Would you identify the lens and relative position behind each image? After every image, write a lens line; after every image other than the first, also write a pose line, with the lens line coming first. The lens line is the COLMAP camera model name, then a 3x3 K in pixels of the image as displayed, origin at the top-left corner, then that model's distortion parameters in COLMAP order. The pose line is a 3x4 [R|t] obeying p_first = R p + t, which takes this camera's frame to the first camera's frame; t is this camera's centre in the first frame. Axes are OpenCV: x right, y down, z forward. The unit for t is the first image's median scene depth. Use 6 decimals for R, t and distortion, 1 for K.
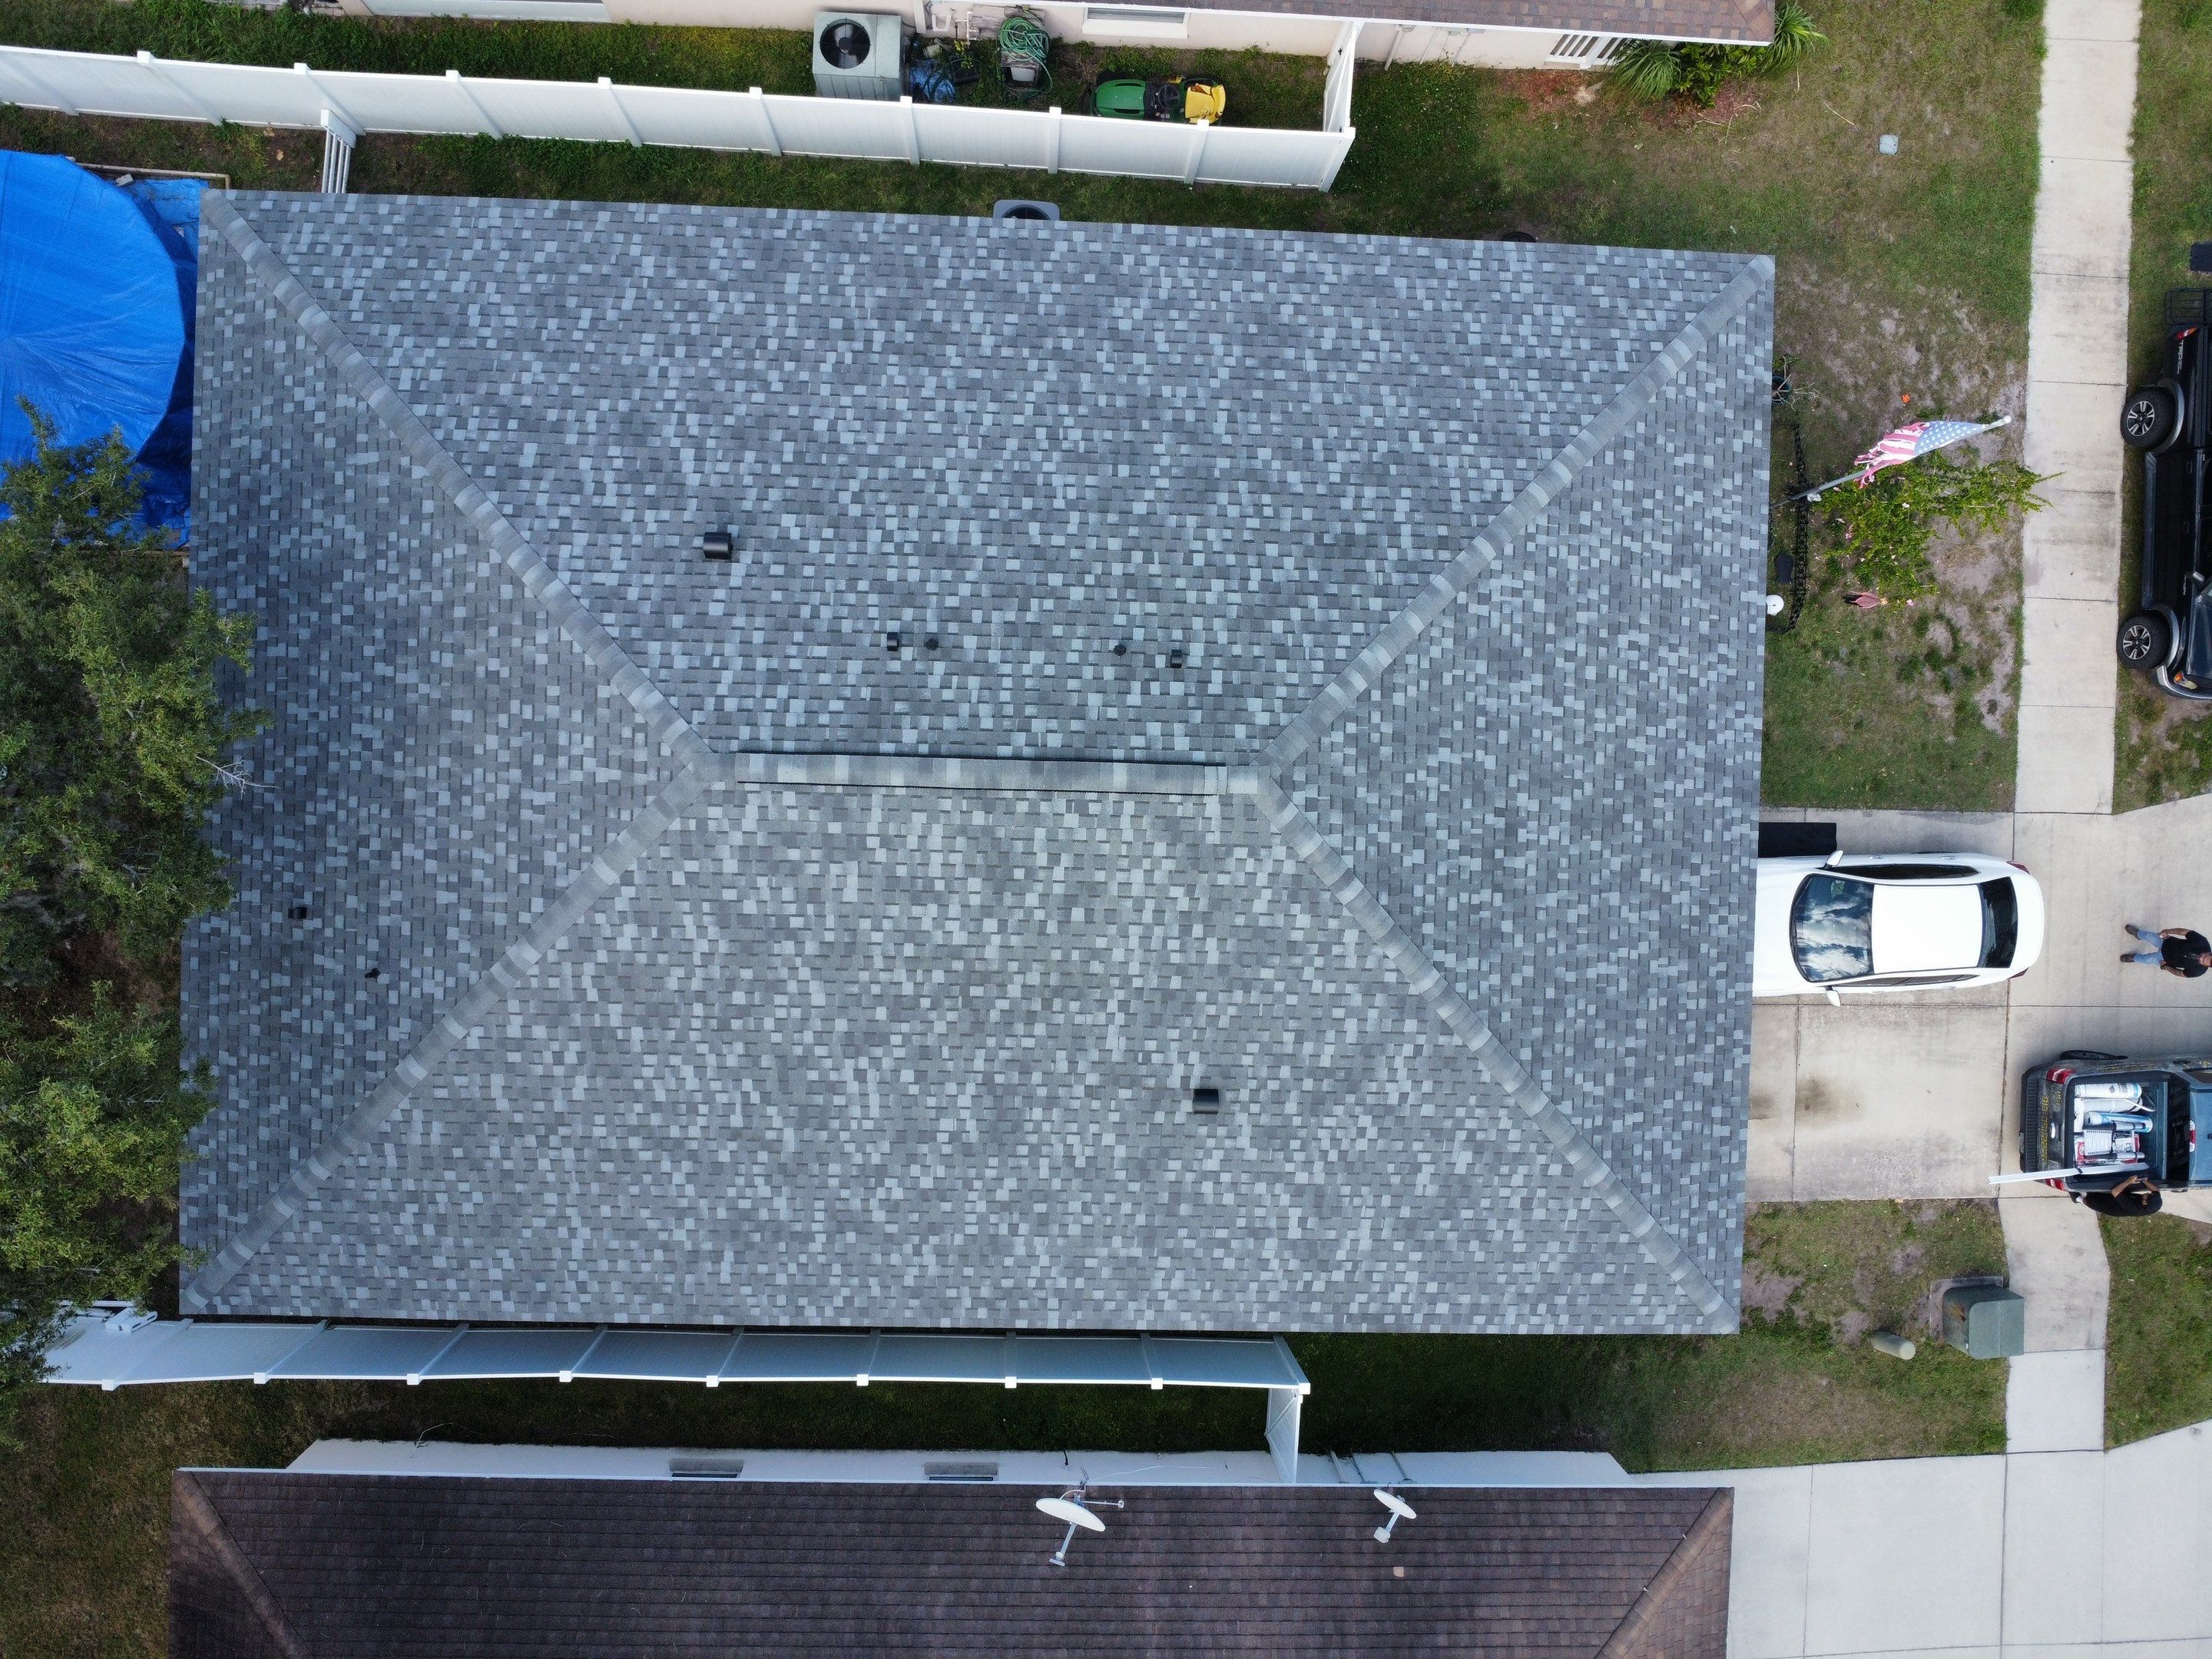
lens RADIAL K [[1605.4, 0, 1086.0], [0, 1605.4, 816.4], [0, 0, 1]] dist [-0.028931, -0.004439]
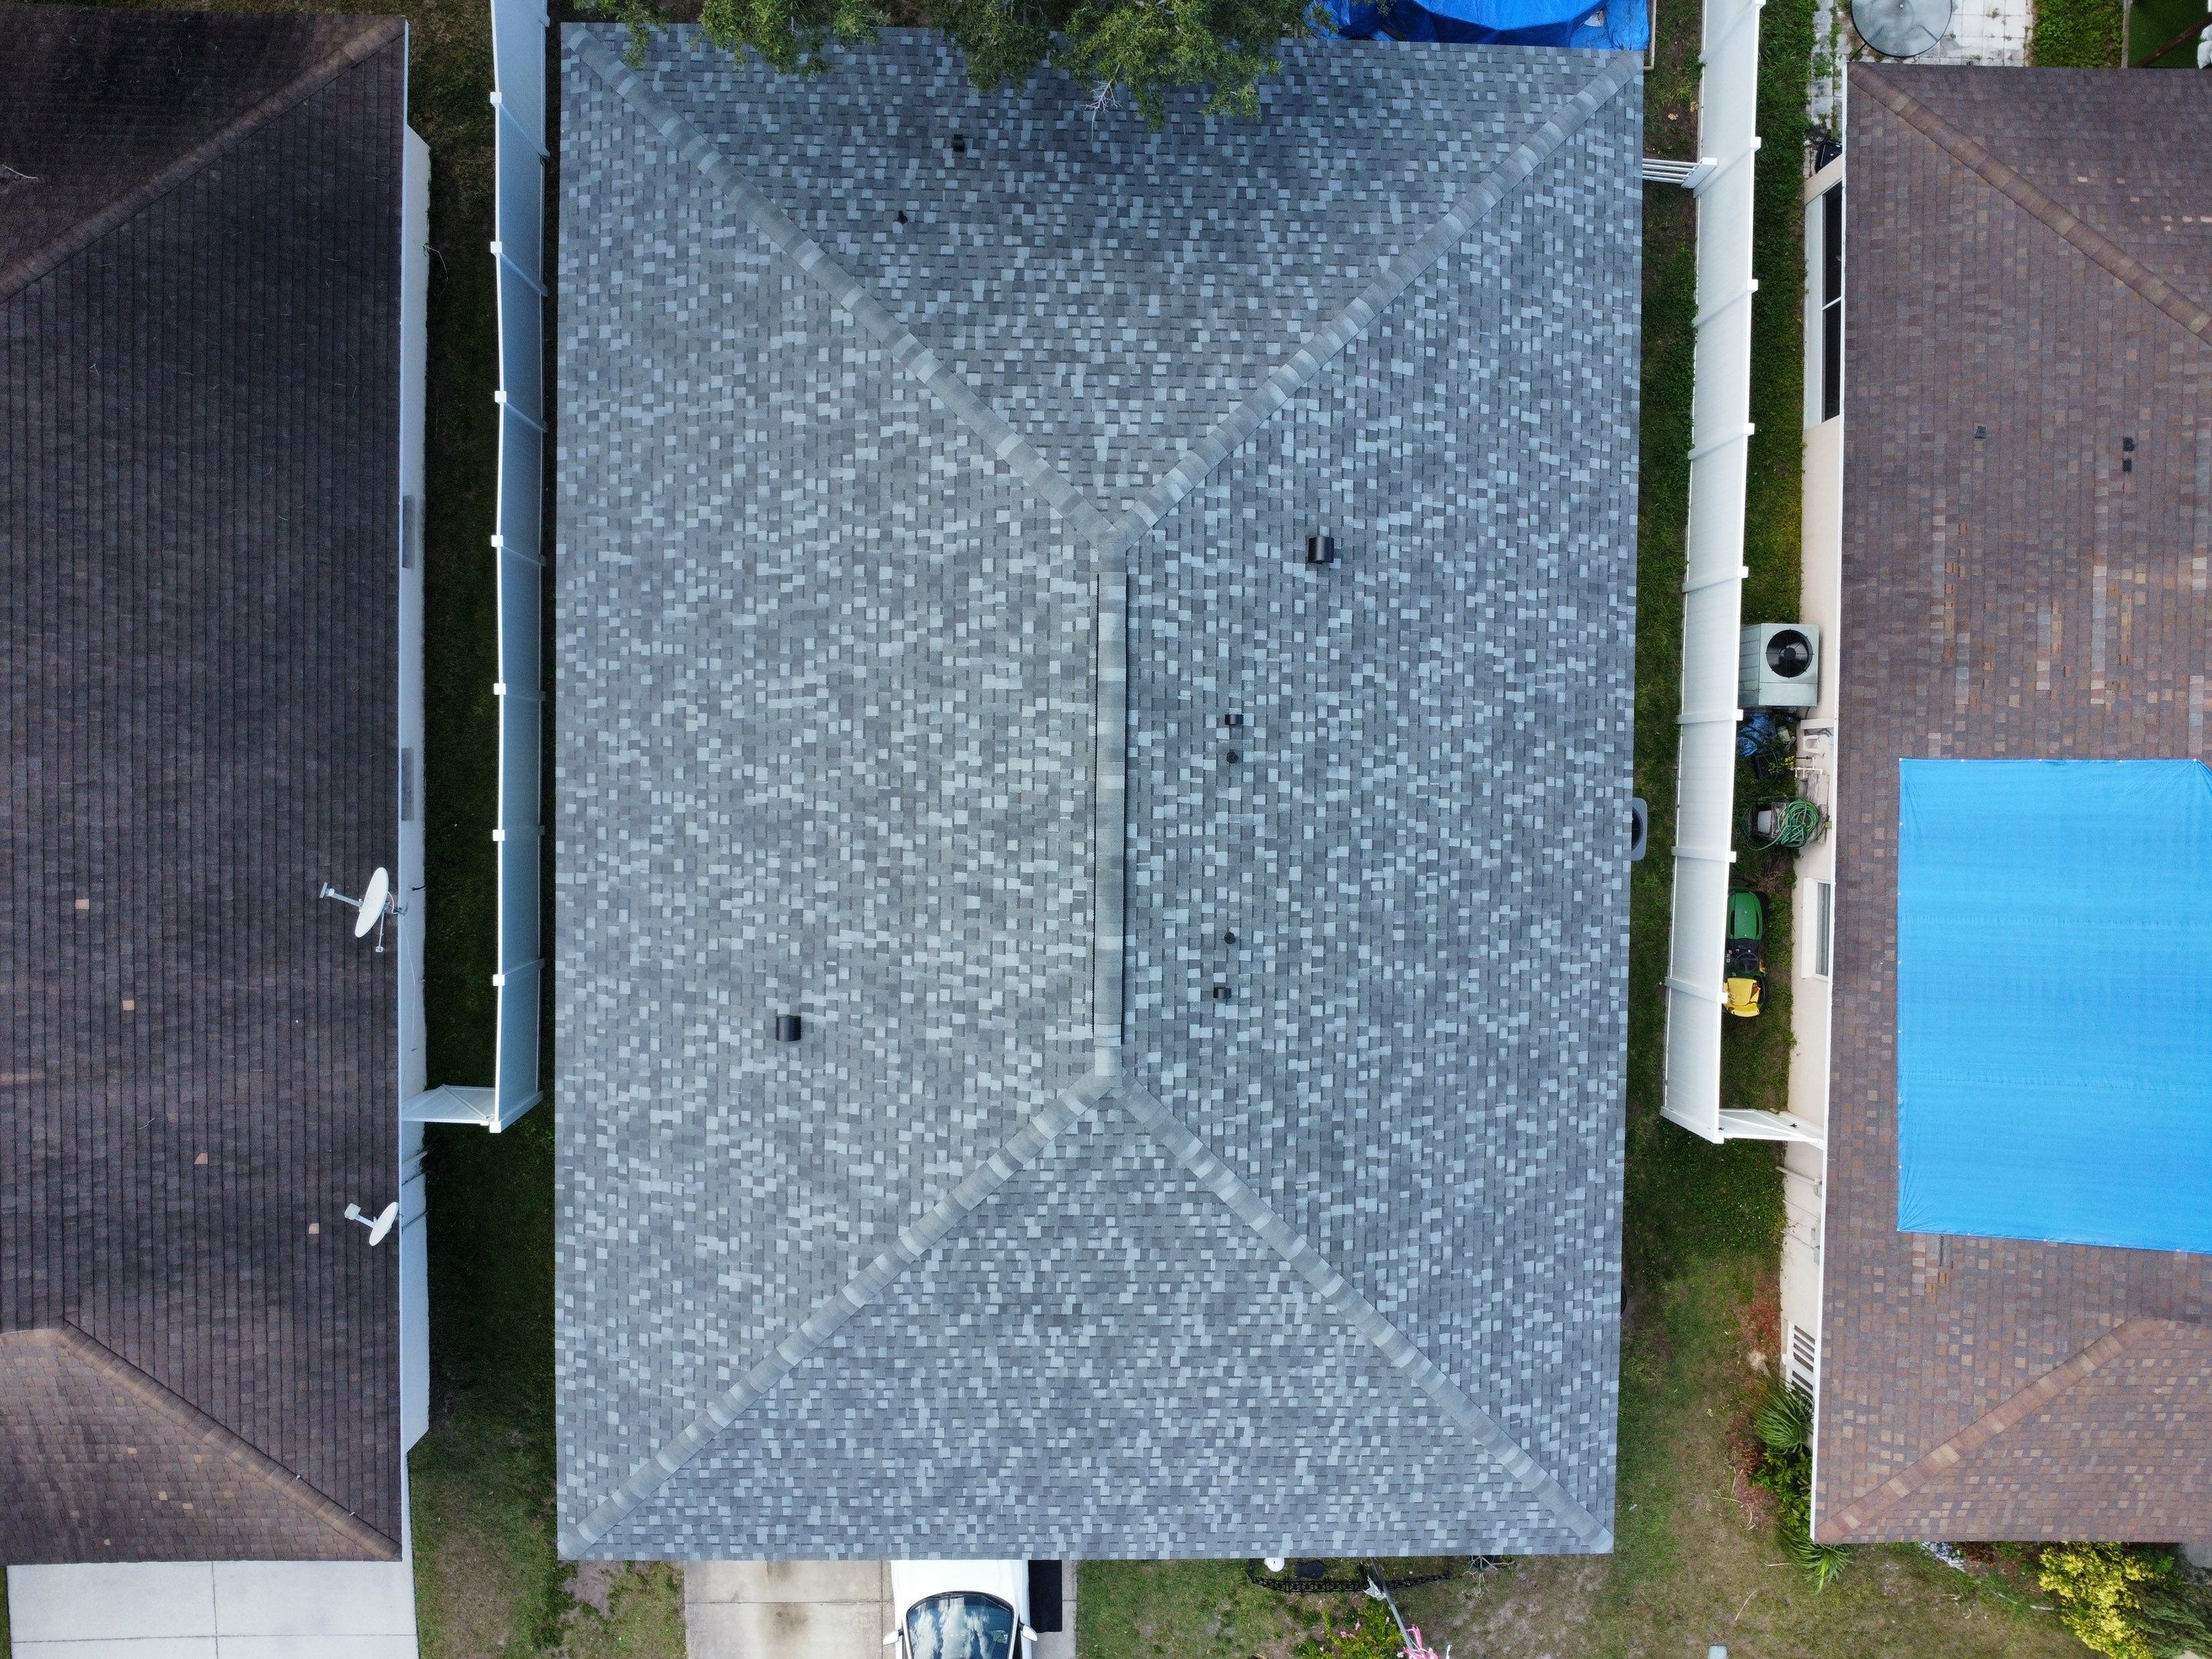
lens RADIAL K [[1605.4, 0, 1096.0], [0, 1605.4, 808.8], [0, 0, 1]] dist [-0.028931, -0.004439]
pose [[0.017803, 0.999639, -0.020109, -0.040538], [-0.998462, 0.016718, -0.052862, 0.033735], [-0.052506, 0.021019, 0.998399, -0.030451]]
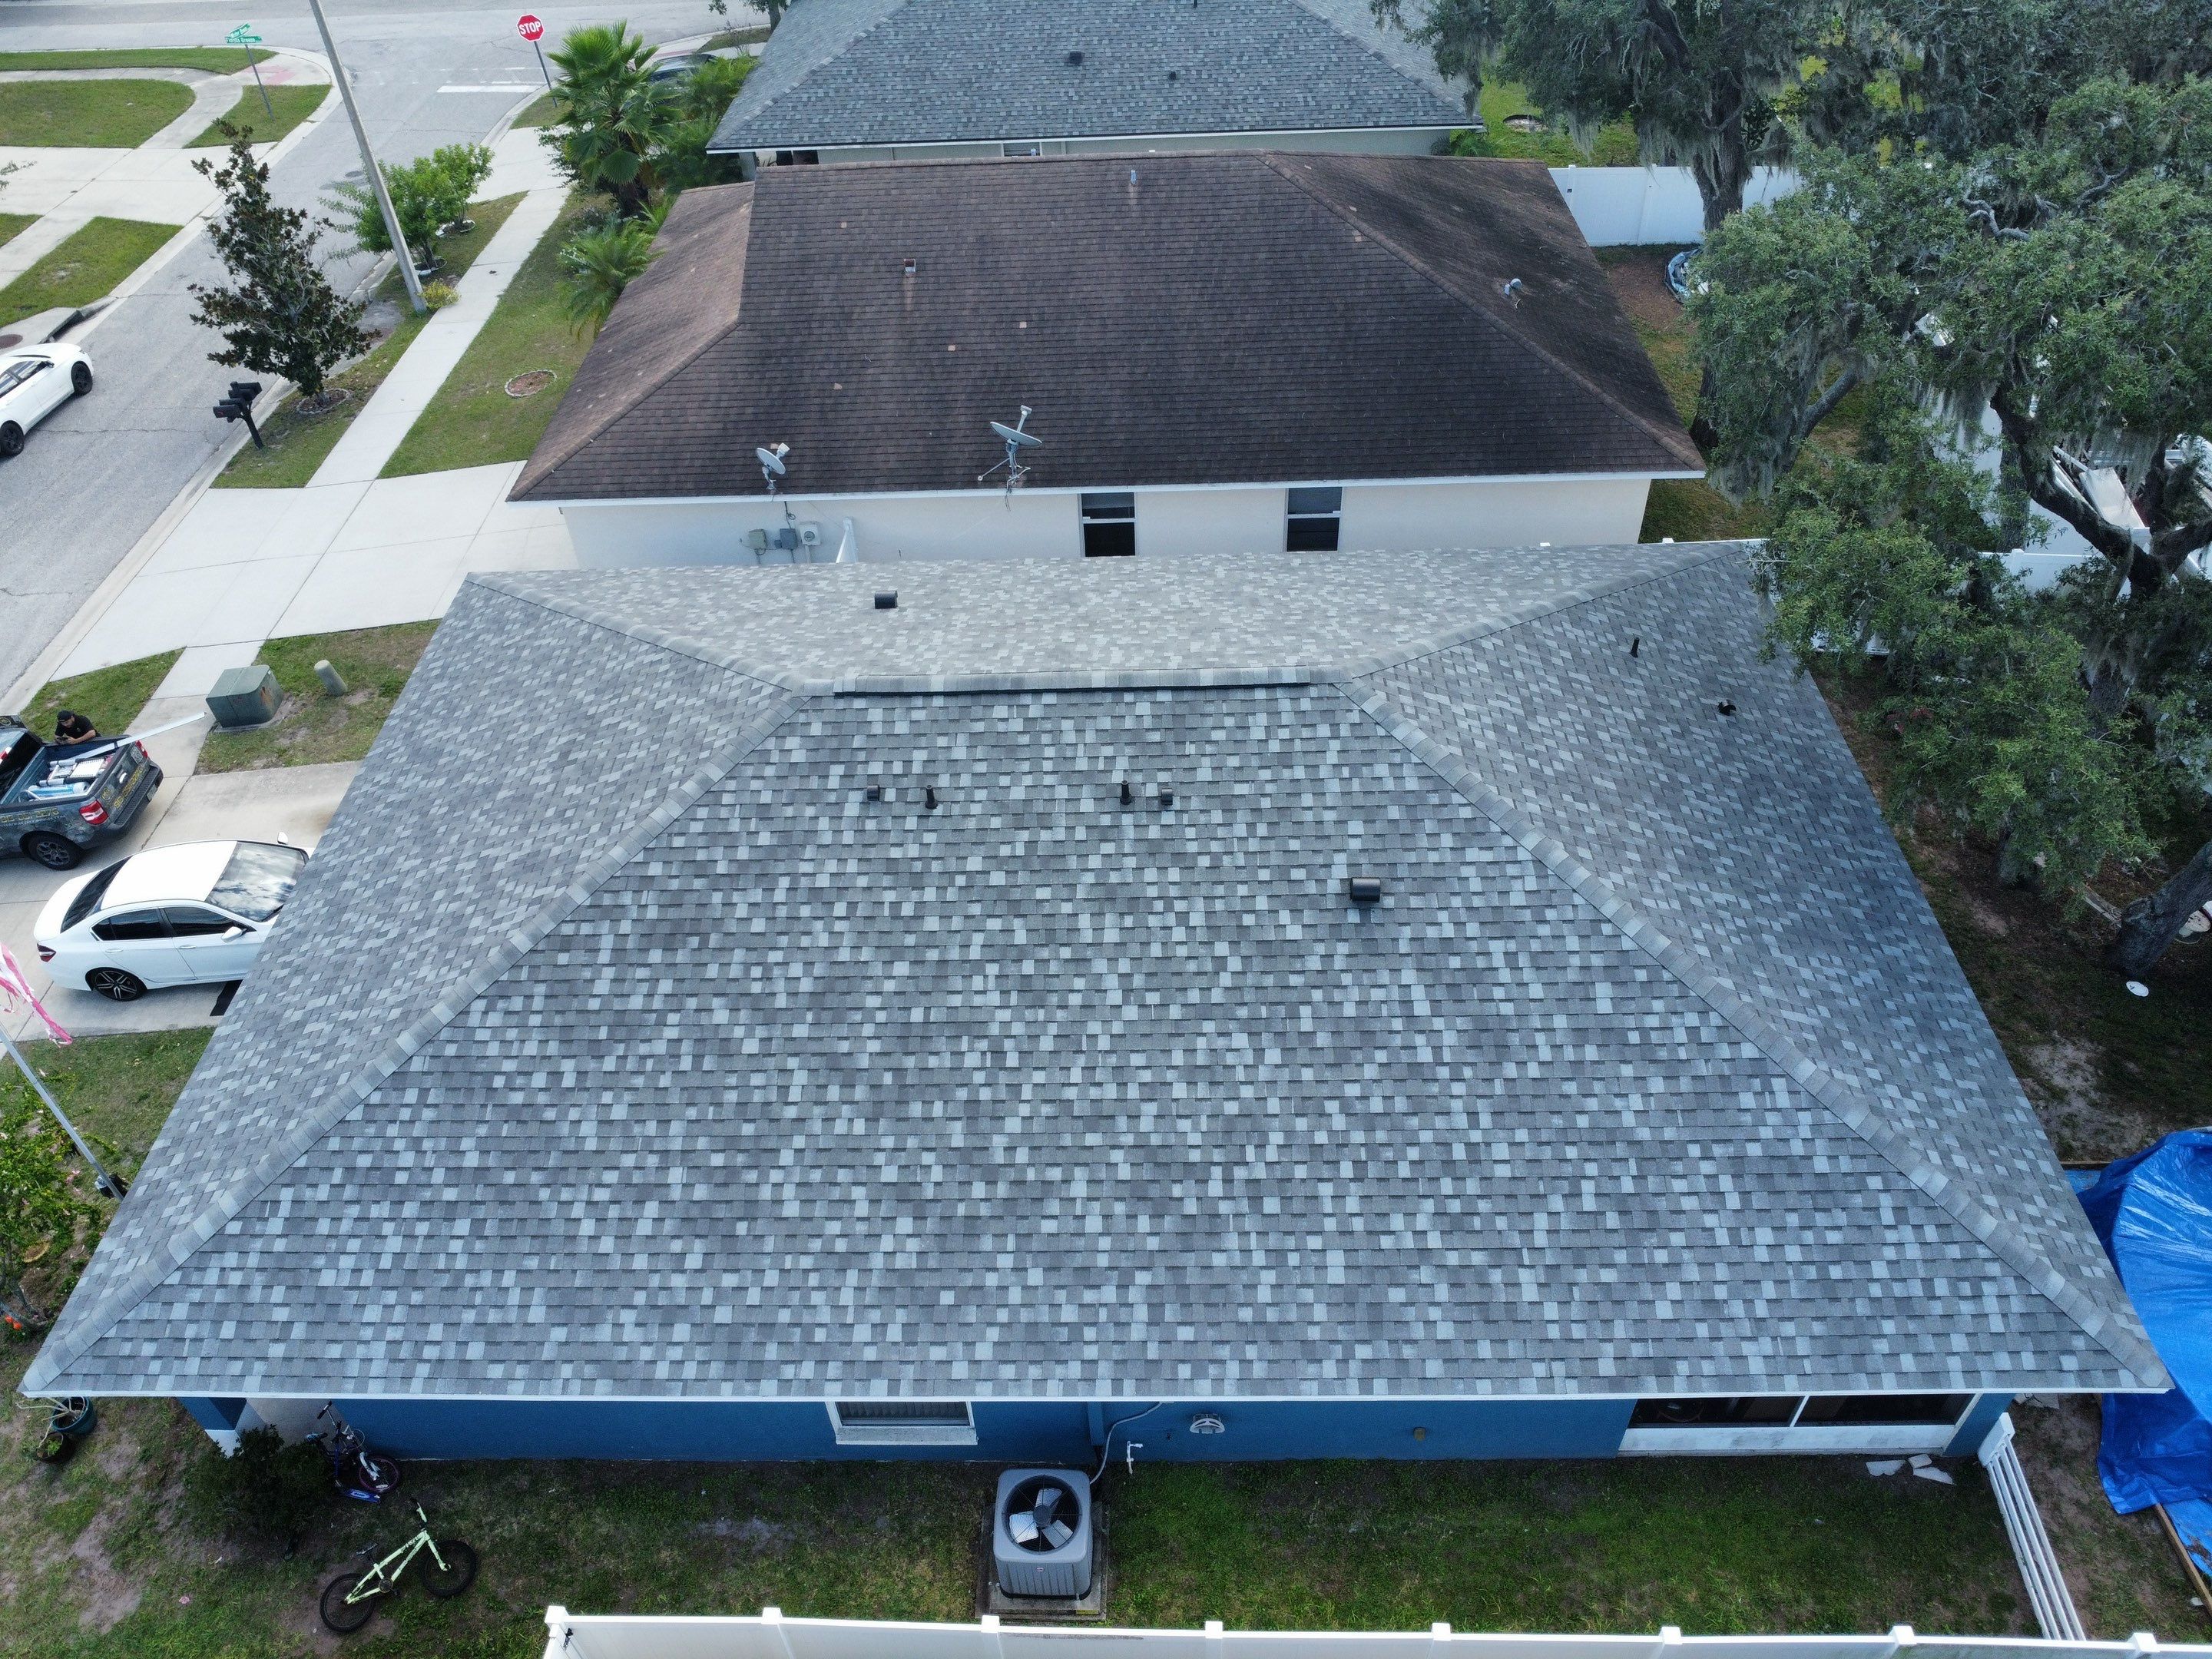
lens RADIAL K [[1605.4, 0, 1103.7], [0, 1605.4, 824.6], [0, 0, 1]] dist [-0.028931, -0.004439]
pose [[-0.999927, 0.005344, -0.010844, -0.067242], [-0.011577, -0.681571, 0.731661, -0.766582], [-0.003481, 0.731733, 0.681583, 0.331178]]
